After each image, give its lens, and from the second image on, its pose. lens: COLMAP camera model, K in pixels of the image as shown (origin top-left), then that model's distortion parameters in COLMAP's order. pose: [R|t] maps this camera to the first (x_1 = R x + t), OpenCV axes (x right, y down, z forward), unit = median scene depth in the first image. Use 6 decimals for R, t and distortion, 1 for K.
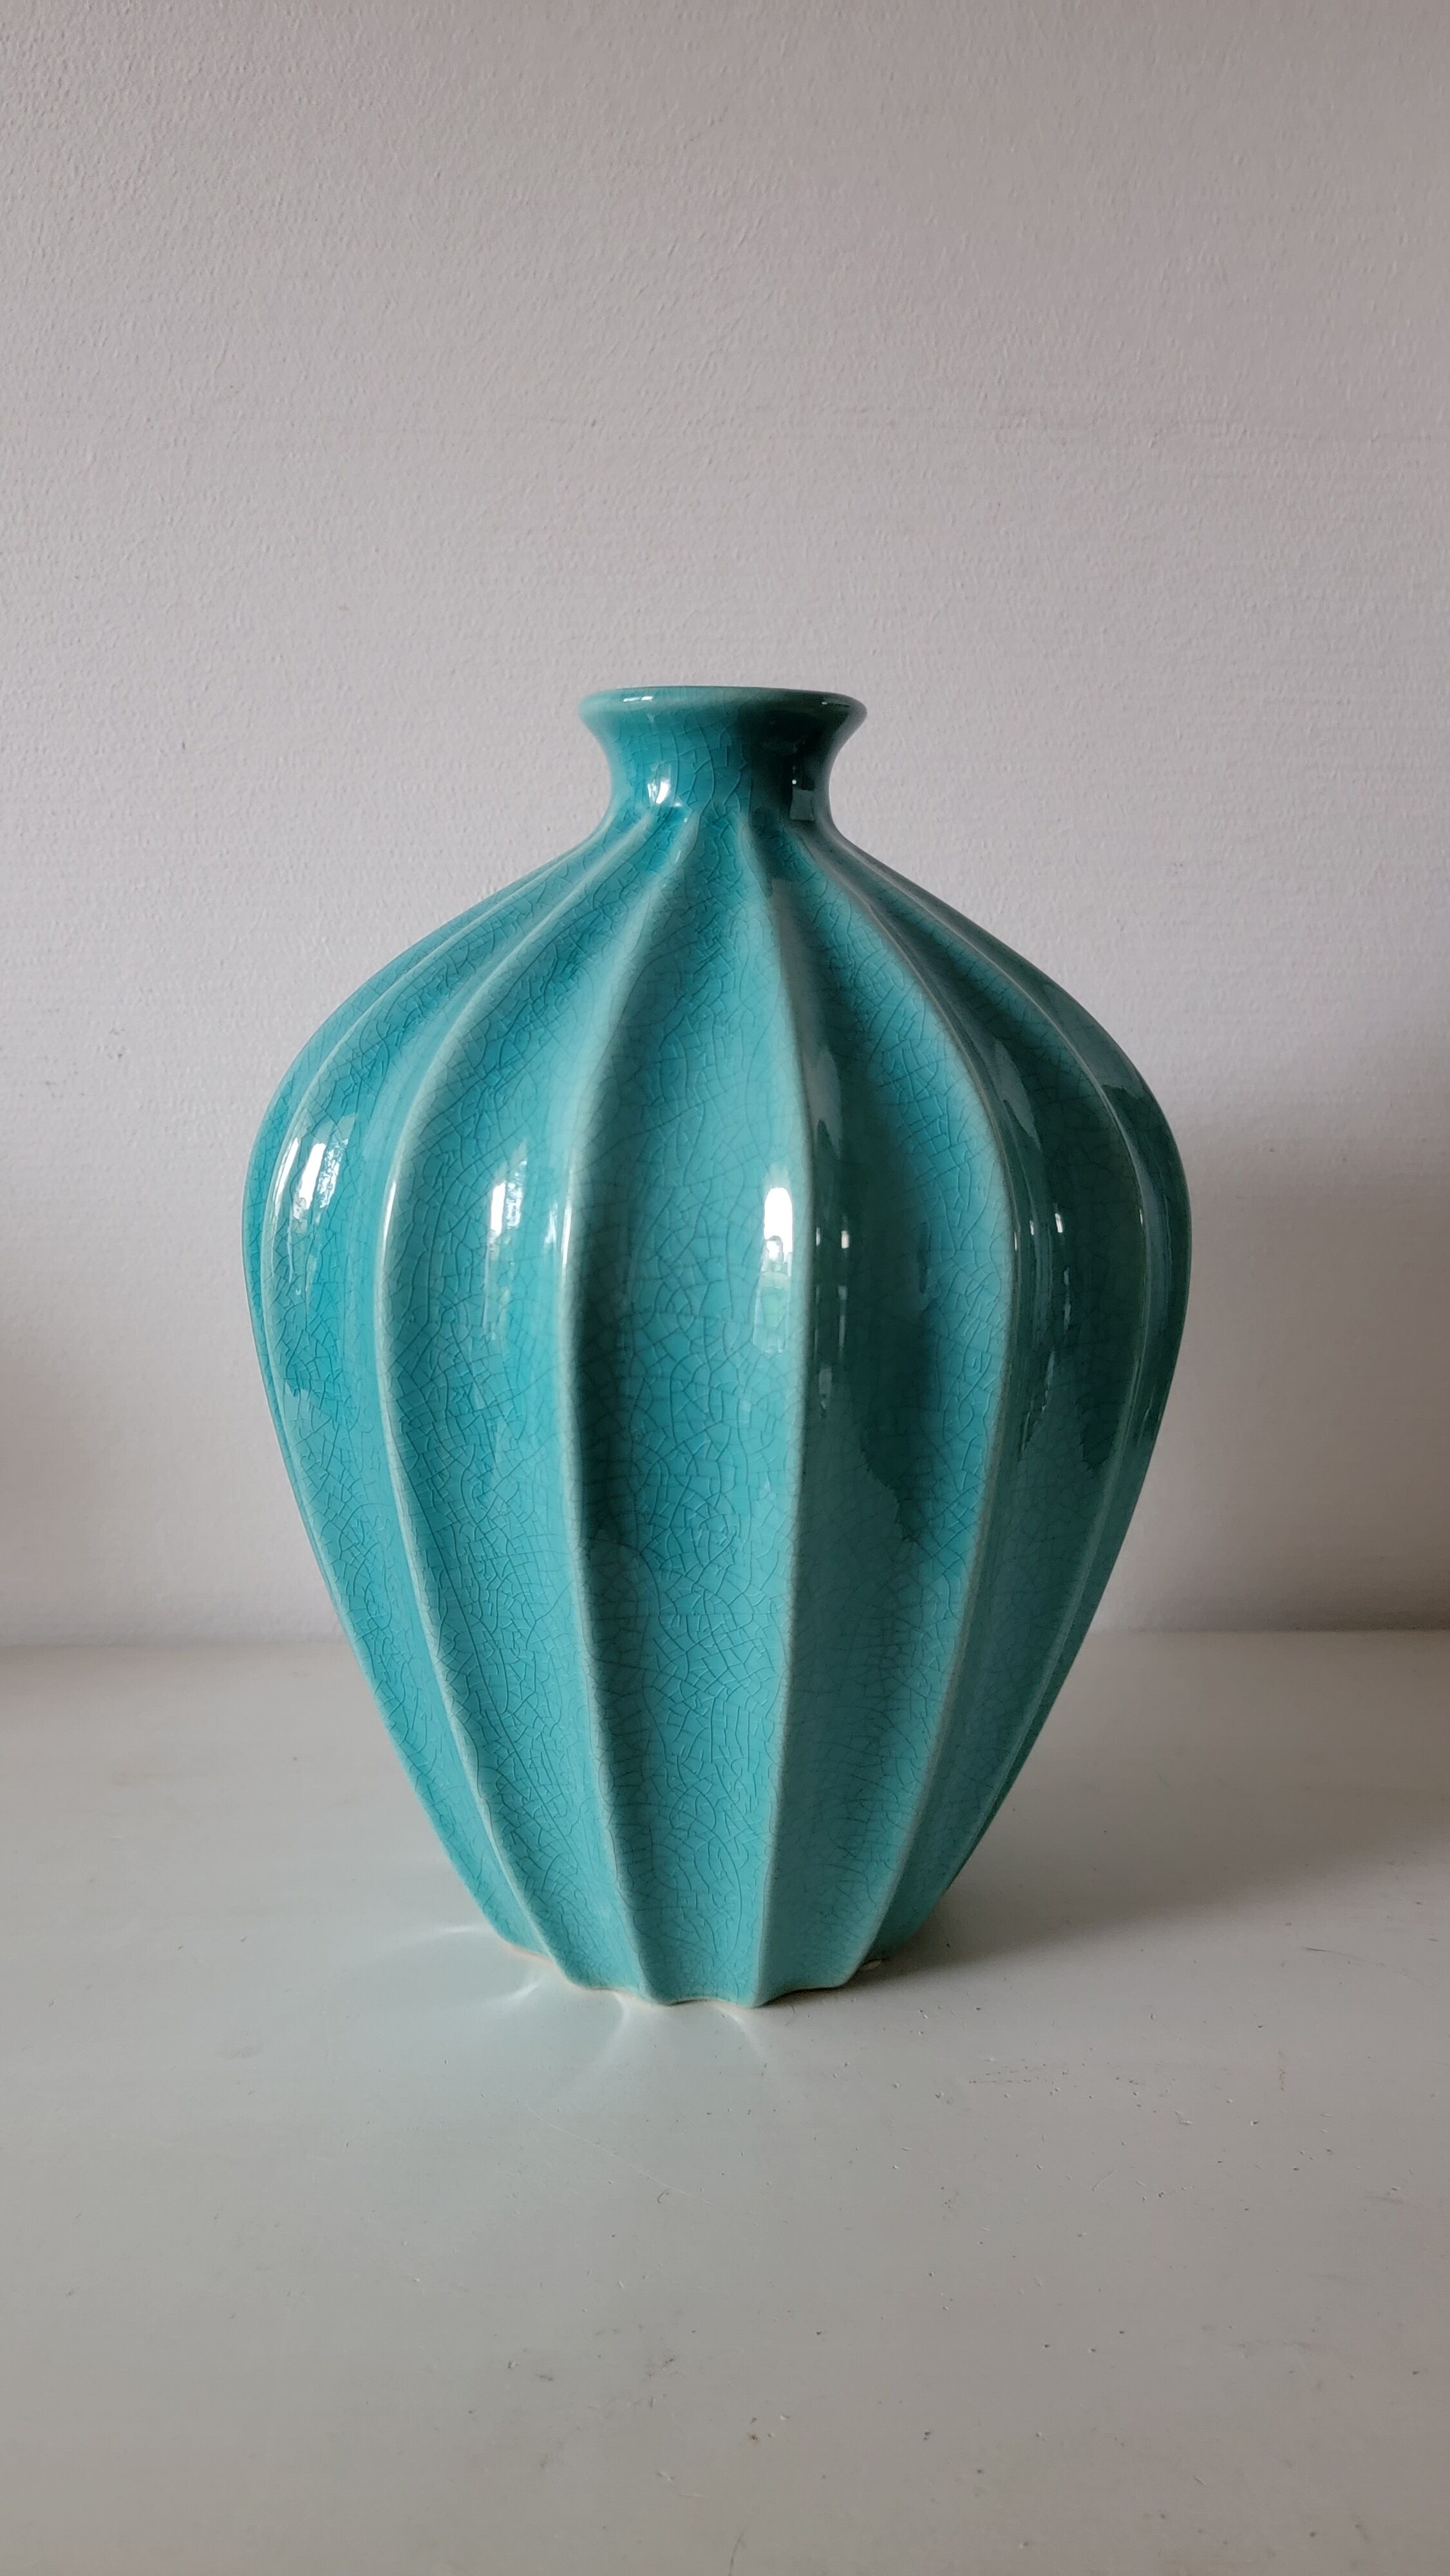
lens RADIAL K [[1973.2, 0, 763.7], [0, 1973.2, 1299.6], [0, 0, 1]] dist [0.121615, -0.003067]
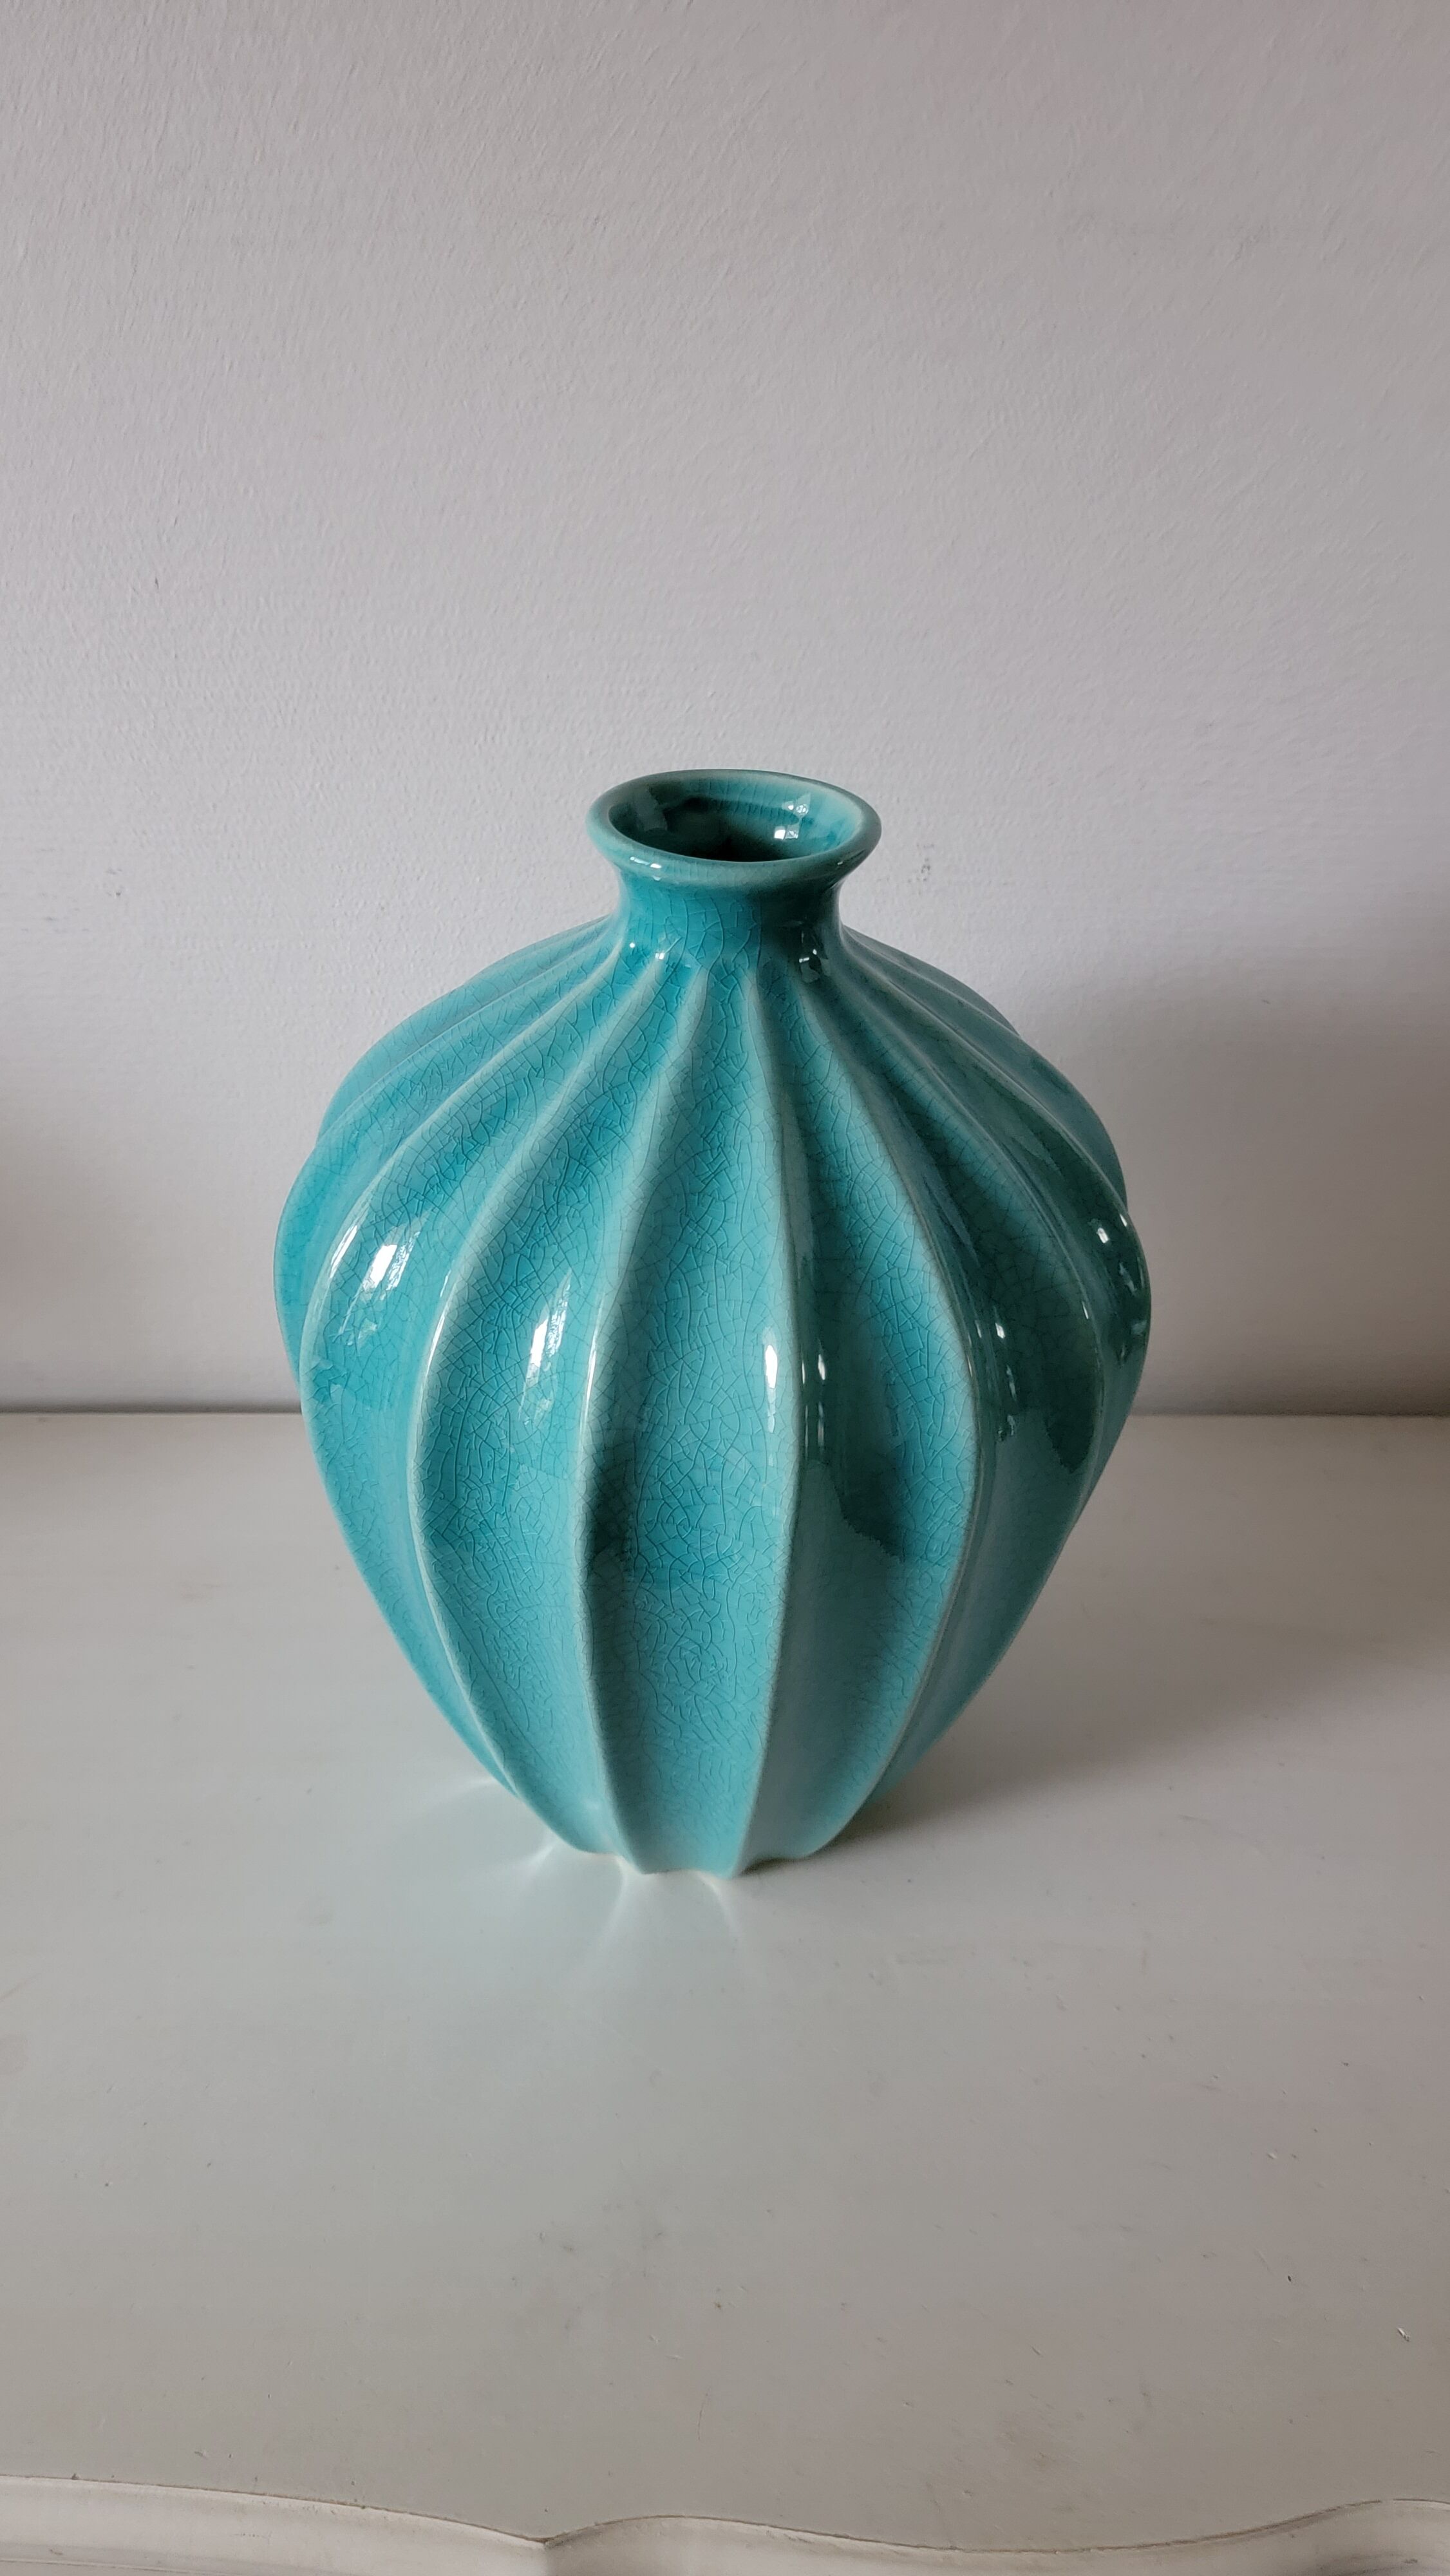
lens RADIAL K [[1973.2, 0, 763.7], [0, 1973.2, 1299.6], [0, 0, 1]] dist [0.121615, -0.003067]
pose [[0.999376, 0.033268, 0.011829, -0.010959], [-0.035207, 0.913607, 0.405070, -0.541609], [0.002669, -0.405234, 0.914209, 0.013151]]
